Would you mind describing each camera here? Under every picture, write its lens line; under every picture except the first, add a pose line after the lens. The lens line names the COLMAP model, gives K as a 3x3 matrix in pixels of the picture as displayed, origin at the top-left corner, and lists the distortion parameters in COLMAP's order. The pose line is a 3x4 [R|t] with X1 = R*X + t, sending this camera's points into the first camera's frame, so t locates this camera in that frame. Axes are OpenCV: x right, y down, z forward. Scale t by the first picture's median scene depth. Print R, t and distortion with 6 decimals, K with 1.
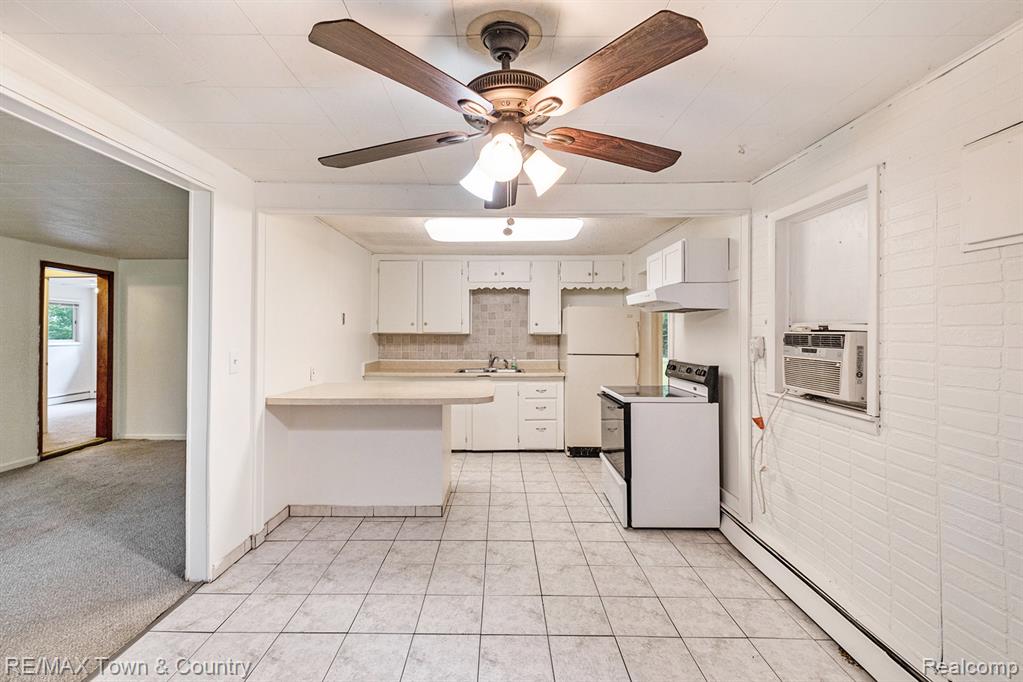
lens RADIAL K [[446.9, 0, 511.4], [0, 446.9, 335.9], [0, 0, 1]] dist [0.030364, 0.000155]
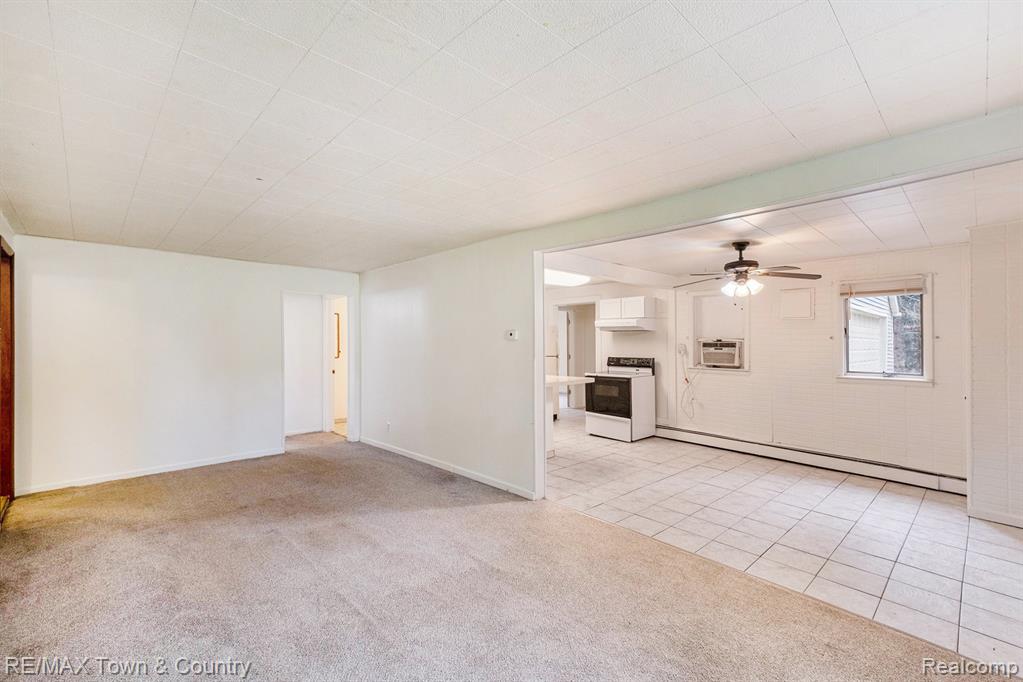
lens RADIAL K [[446.9, 0, 506.4], [0, 446.9, 342.7], [0, 0, 1]] dist [0.030364, 0.000155]
pose [[0.720850, -0.000655, 0.693091, -1.953732], [0.002431, 0.999996, -0.001583, -0.003549], [-0.693087, 0.002826, 0.720849, -0.045732]]
